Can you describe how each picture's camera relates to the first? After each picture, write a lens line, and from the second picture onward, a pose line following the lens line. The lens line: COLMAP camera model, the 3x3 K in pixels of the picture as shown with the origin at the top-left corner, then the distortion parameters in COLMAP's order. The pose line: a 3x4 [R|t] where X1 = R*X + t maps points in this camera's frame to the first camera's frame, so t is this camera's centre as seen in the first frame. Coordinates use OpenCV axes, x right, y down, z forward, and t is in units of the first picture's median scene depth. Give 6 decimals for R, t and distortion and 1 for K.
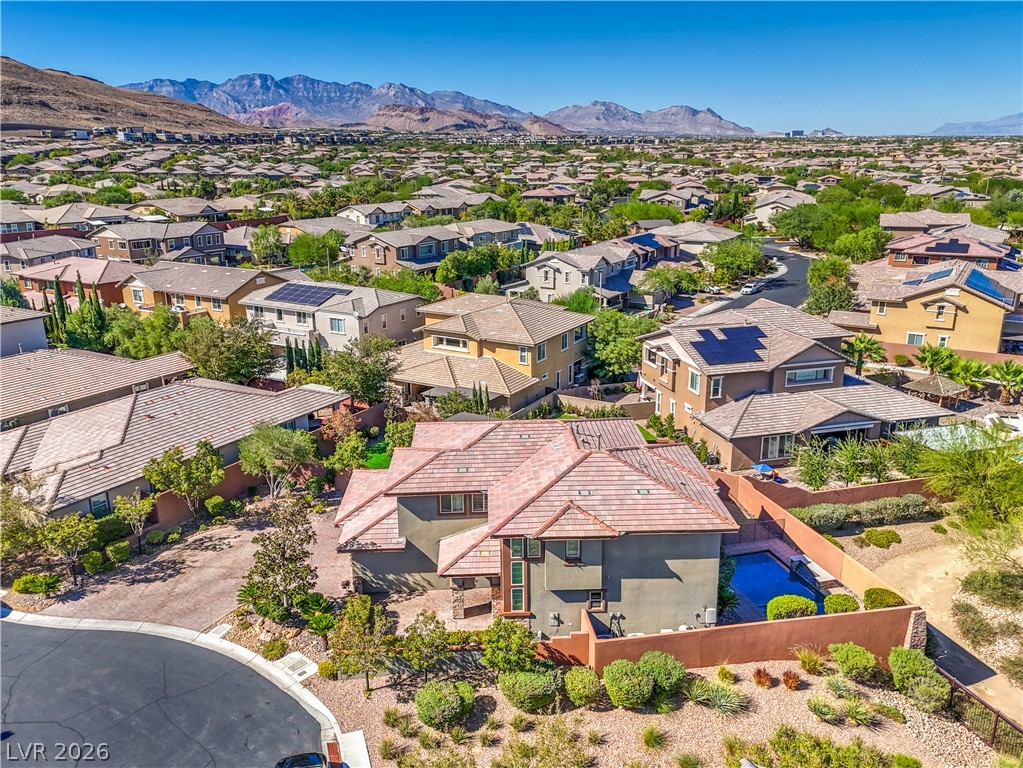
lens RADIAL K [[786.4, 0, 517.9], [0, 786.4, 385.0], [0, 0, 1]] dist [0.077583, -0.081981]
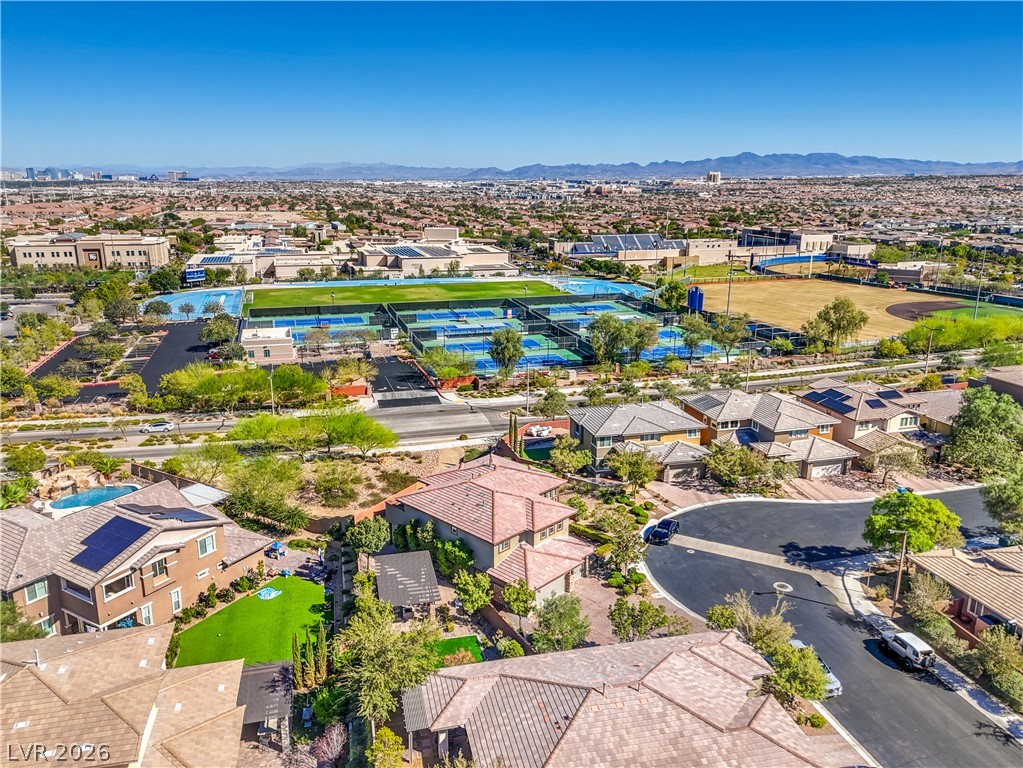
lens RADIAL K [[777.7, 0, 506.0], [0, 777.7, 374.0], [0, 0, 1]] dist [0.084099, -0.078857]
pose [[-0.685743, -0.177444, 0.705882, -0.623851], [0.207682, 0.881805, 0.423424, -0.466076], [-0.697585, 0.436959, -0.567840, 0.967818]]
